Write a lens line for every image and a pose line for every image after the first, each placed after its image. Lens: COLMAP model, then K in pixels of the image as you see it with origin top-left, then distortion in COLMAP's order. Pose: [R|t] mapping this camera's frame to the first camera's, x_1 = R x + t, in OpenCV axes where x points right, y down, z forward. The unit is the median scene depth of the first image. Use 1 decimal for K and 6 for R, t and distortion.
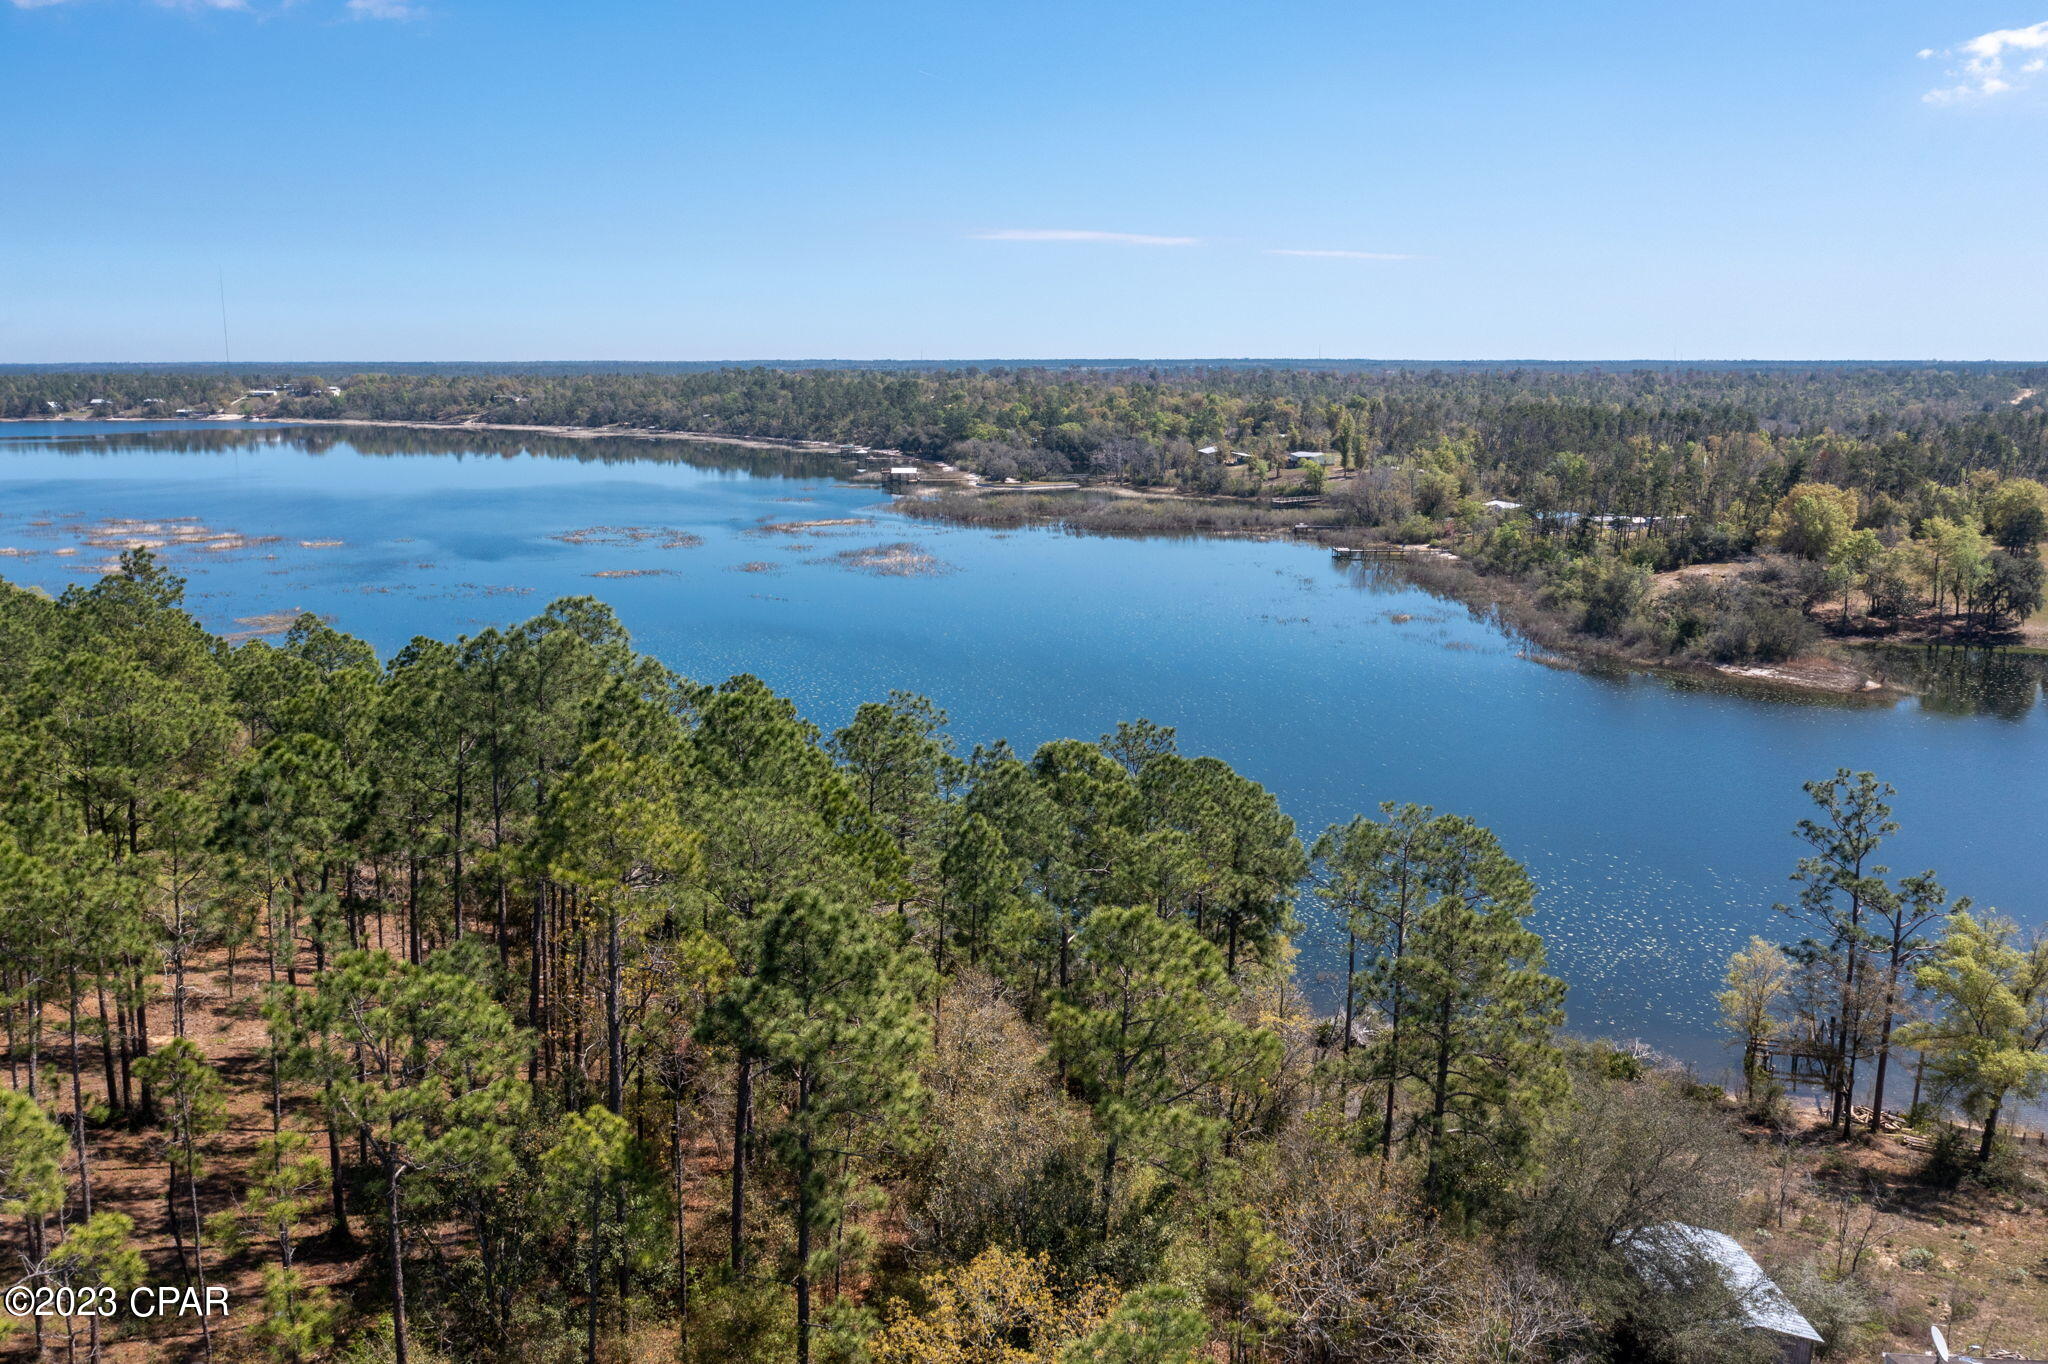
lens RADIAL K [[1595.1, 0, 1099.4], [0, 1595.1, 730.6], [0, 0, 1]] dist [-0.002304, -0.010192]
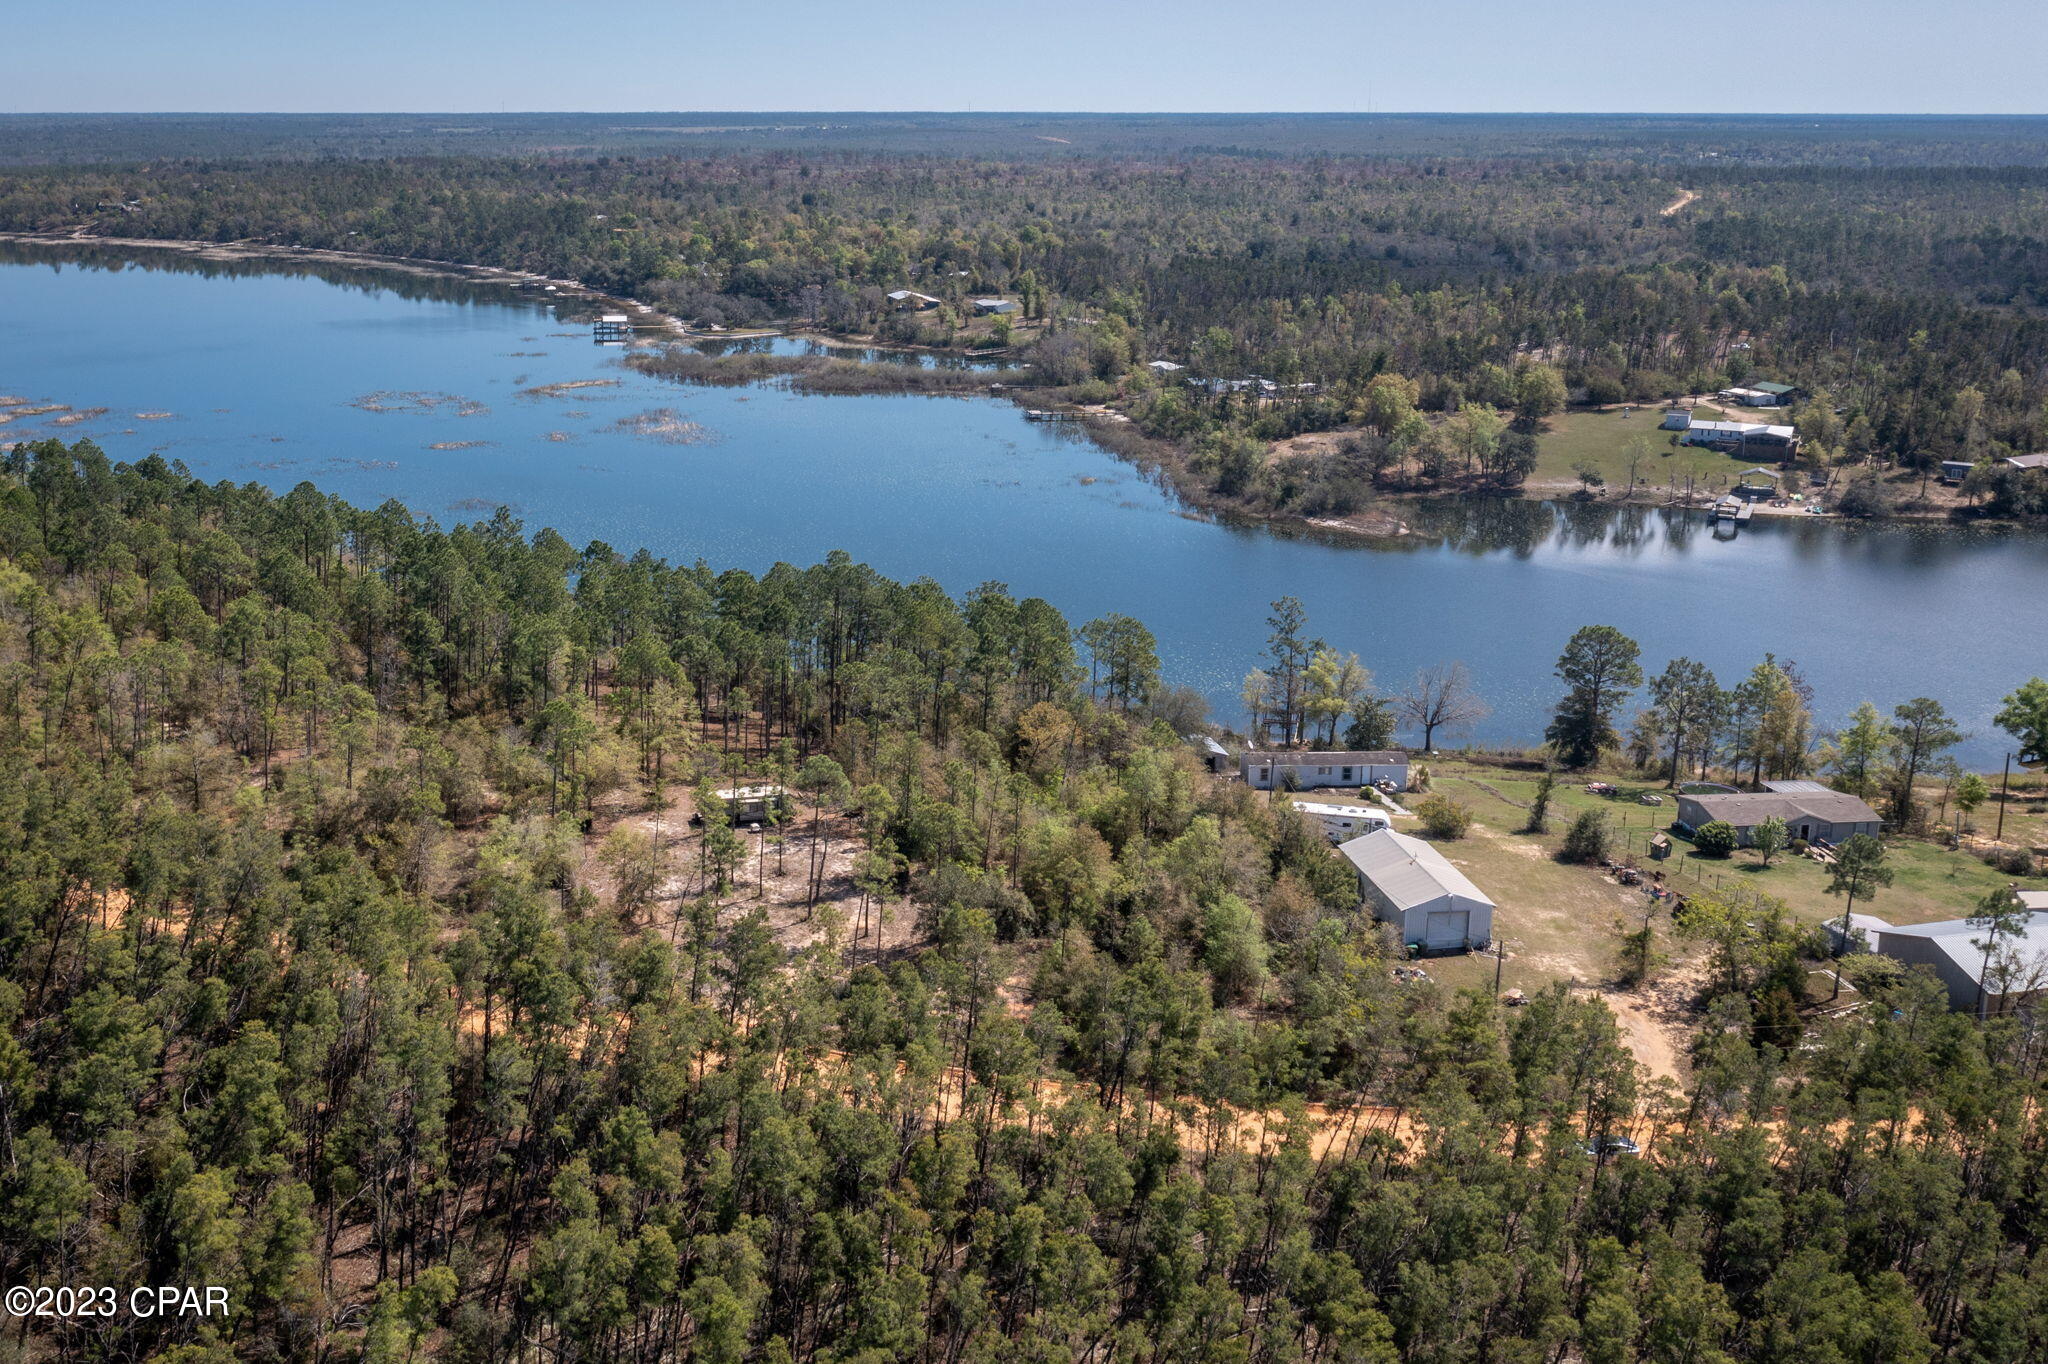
lens RADIAL K [[1615.9, 0, 1024.0], [0, 1615.9, 682.0], [0, 0, 1]] dist [-0.010478, 0.001098]
pose [[0.987788, -0.029553, 0.152974, -0.041156], [0.017412, 0.996634, 0.080108, -0.006599], [-0.154826, -0.076466, 0.984978, -0.183759]]
